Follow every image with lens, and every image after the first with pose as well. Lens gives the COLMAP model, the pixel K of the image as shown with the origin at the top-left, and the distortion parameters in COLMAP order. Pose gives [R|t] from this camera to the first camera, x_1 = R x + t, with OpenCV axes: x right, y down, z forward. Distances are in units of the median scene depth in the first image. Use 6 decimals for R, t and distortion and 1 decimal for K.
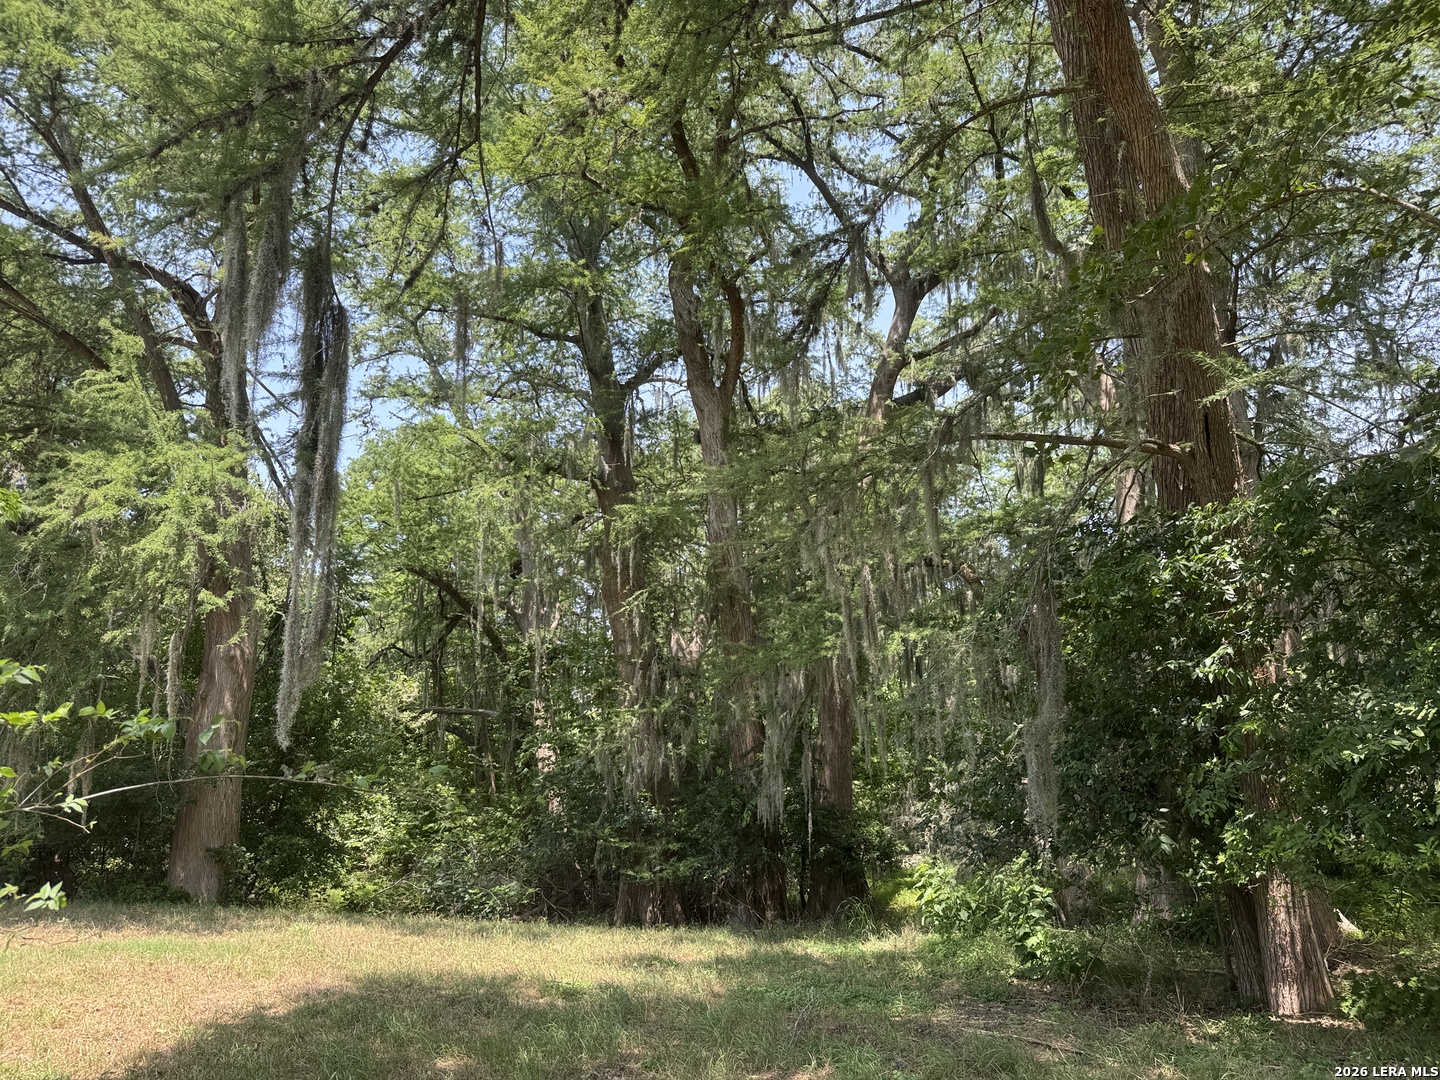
lens RADIAL K [[1073.6, 0, 720.0], [0, 1073.6, 540.0], [0, 0, 1]] dist [0.141696, -0.212929]
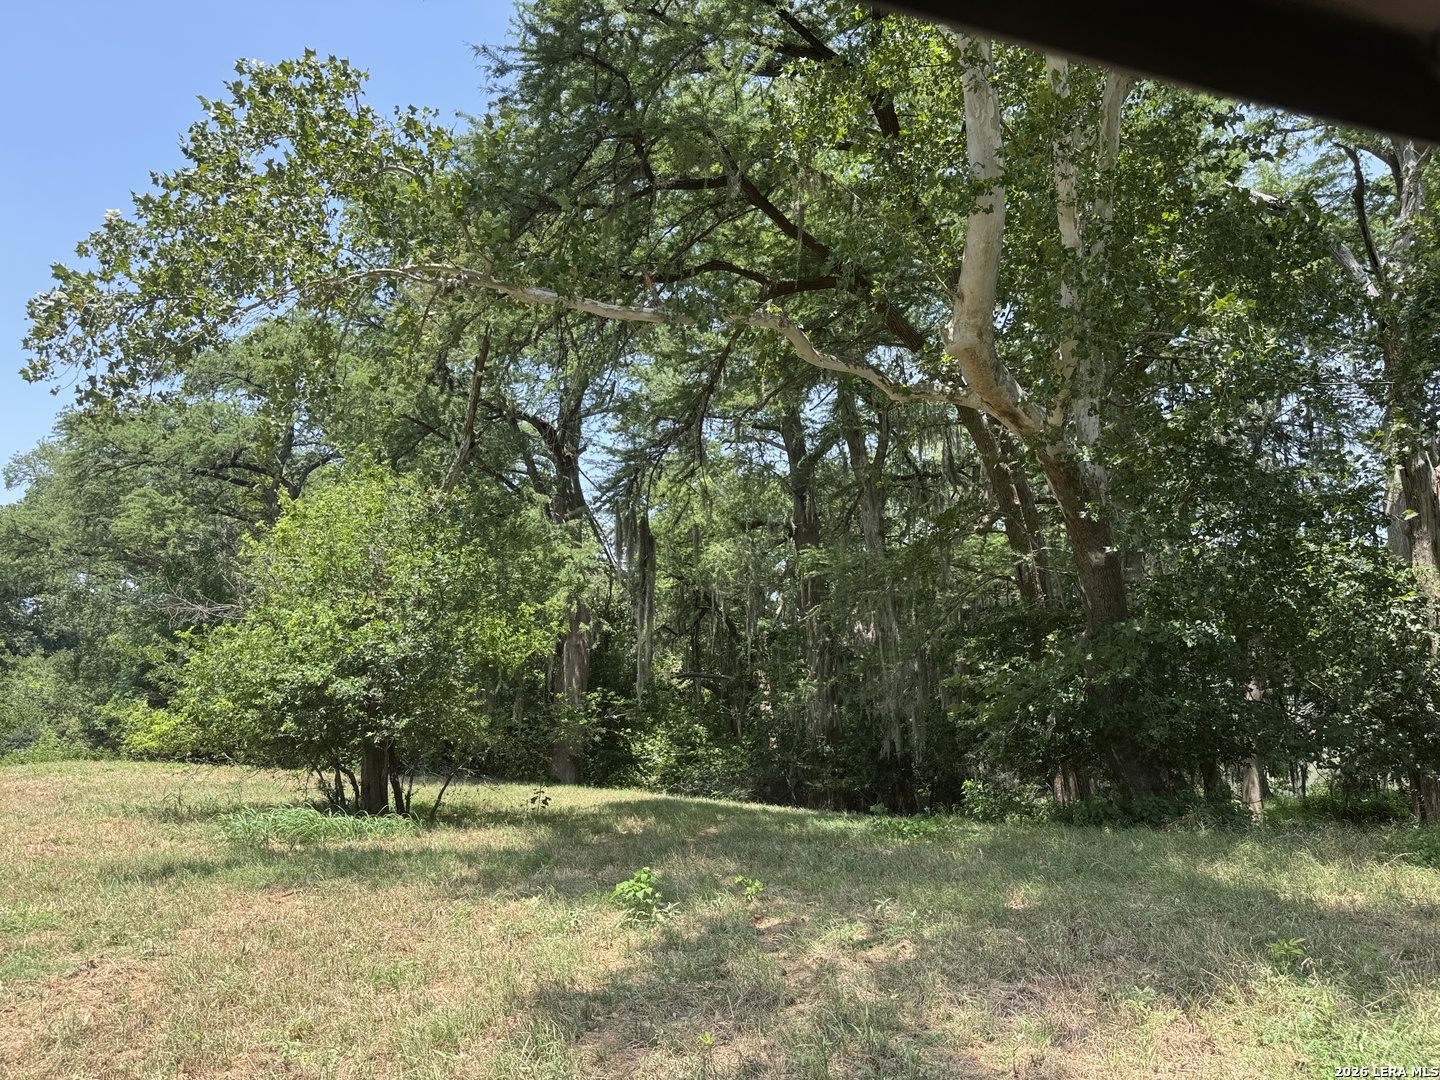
lens RADIAL K [[1073.6, 0, 720.0], [0, 1073.6, 540.0], [0, 0, 1]] dist [0.141696, -0.212929]
pose [[0.973332, -0.007685, -0.229270, 0.112939], [0.016849, 0.999134, 0.038039, -0.084386], [0.228780, -0.040888, 0.972619, -0.415125]]
